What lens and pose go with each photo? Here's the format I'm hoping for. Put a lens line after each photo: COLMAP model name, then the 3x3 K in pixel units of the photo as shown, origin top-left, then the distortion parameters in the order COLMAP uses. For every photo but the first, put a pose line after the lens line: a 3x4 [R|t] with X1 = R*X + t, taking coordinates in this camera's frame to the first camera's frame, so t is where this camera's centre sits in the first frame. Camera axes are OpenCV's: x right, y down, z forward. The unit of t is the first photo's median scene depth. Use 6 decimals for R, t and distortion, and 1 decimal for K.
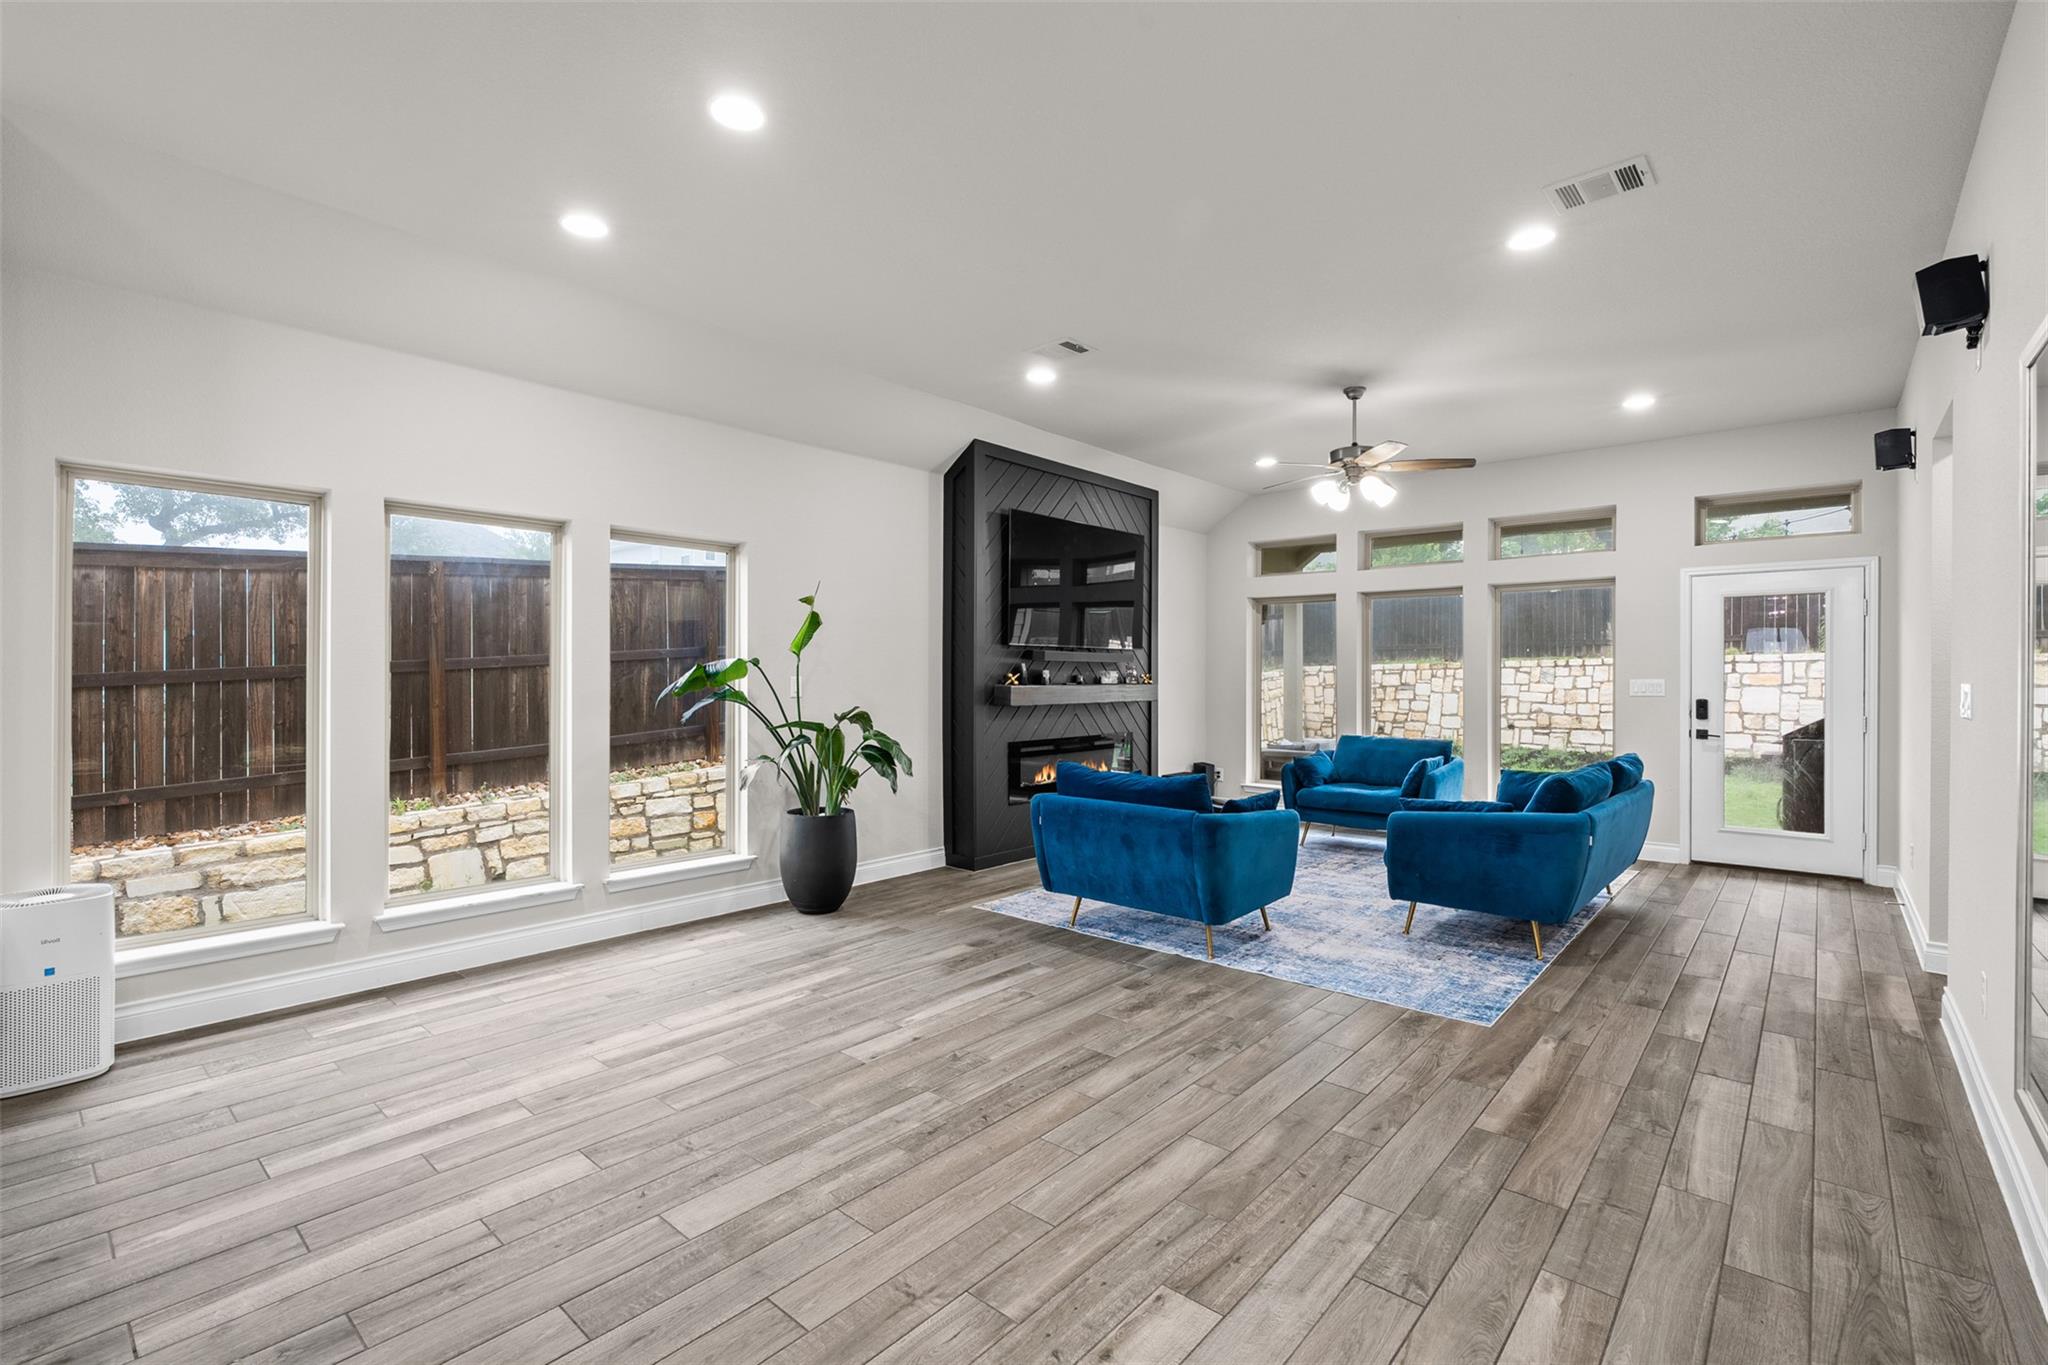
lens RADIAL K [[918.5, 0, 1026.5], [0, 918.5, 673.2], [0, 0, 1]] dist [-0.006606, 0.002049]
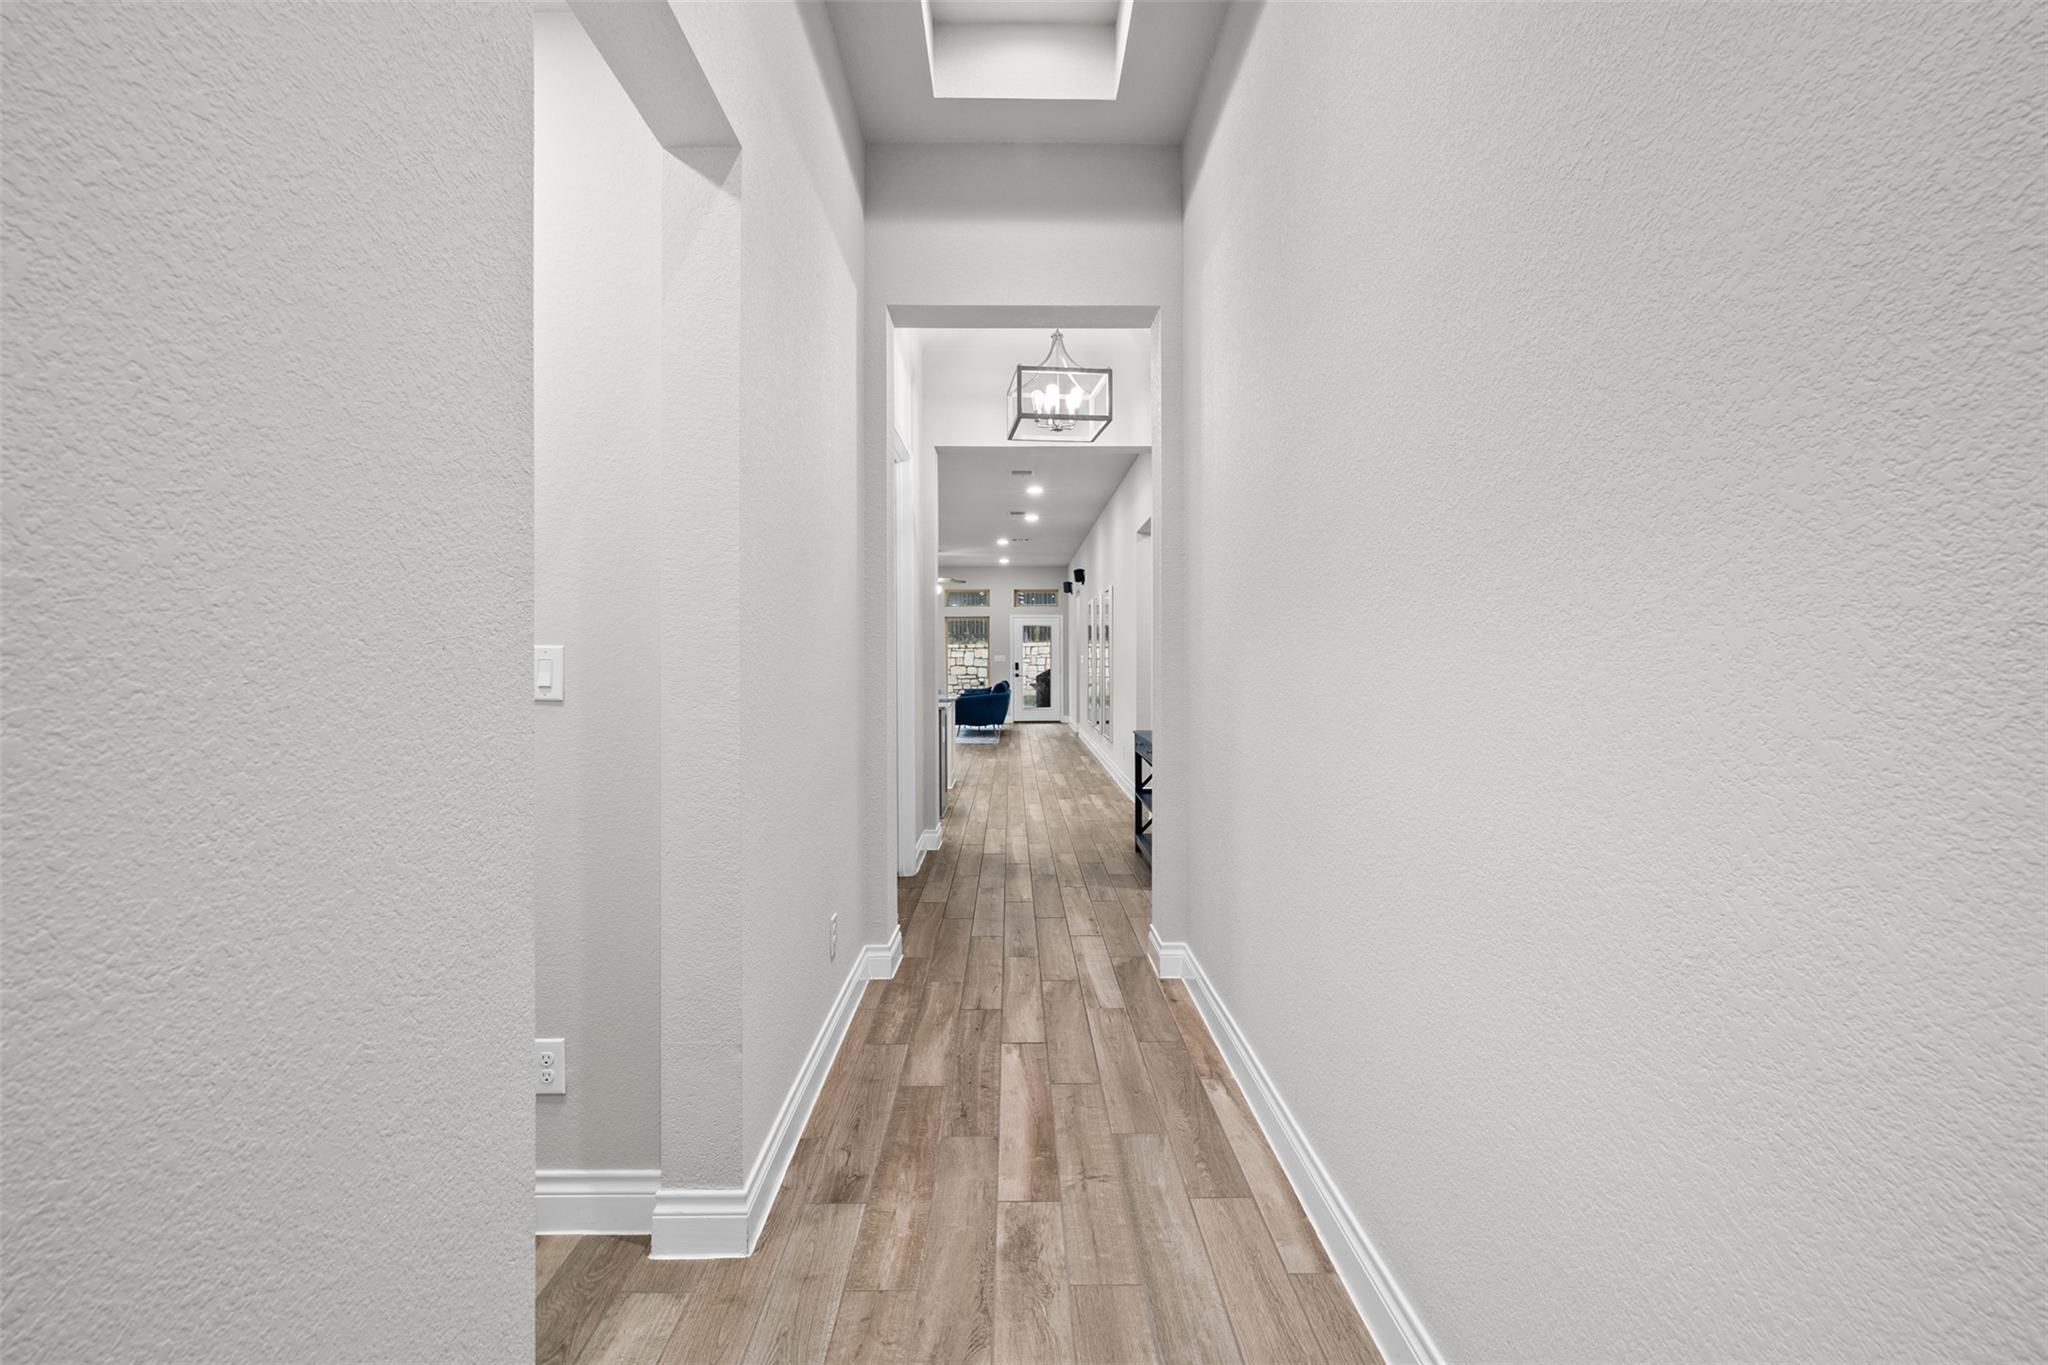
lens RADIAL K [[918.5, 0, 1038.7], [0, 918.5, 661.8], [0, 0, 1]] dist [-0.006606, 0.002049]
pose [[0.735164, -0.010632, 0.677806, -1.150102], [0.004574, 0.999932, 0.010723, -0.003451], [-0.677874, -0.004783, 0.735163, -1.141637]]
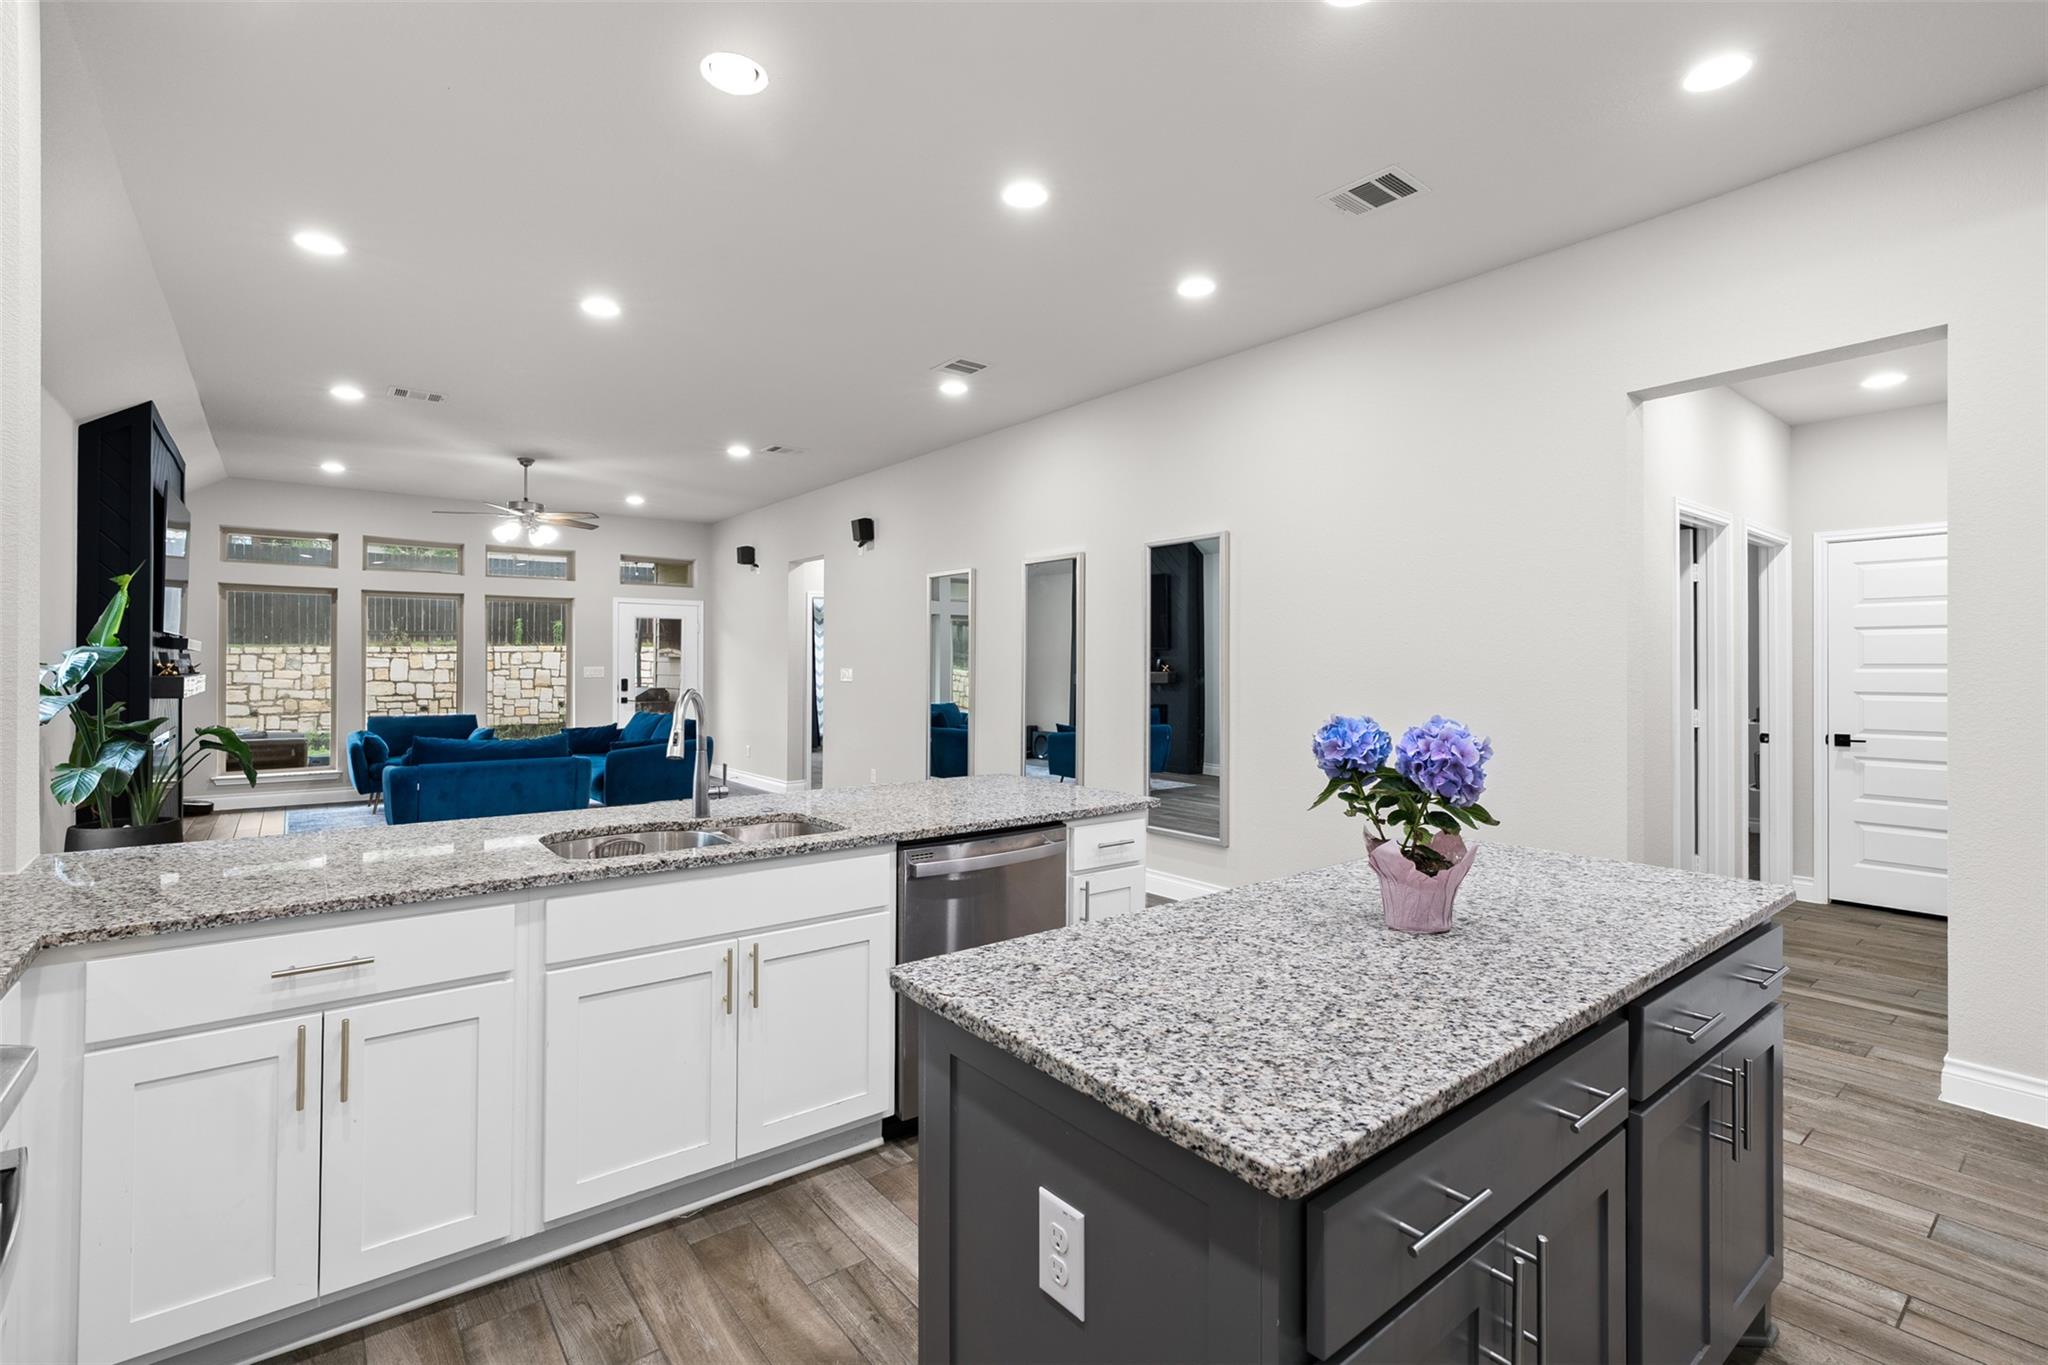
lens RADIAL K [[918.5, 0, 1026.8], [0, 918.5, 658.3], [0, 0, 1]] dist [-0.006606, 0.002049]
pose [[0.176847, 0.005526, 0.984223, -0.776750], [-0.005777, 0.999973, -0.004577, -0.005049], [-0.984221, -0.004877, 0.176875, 0.005105]]
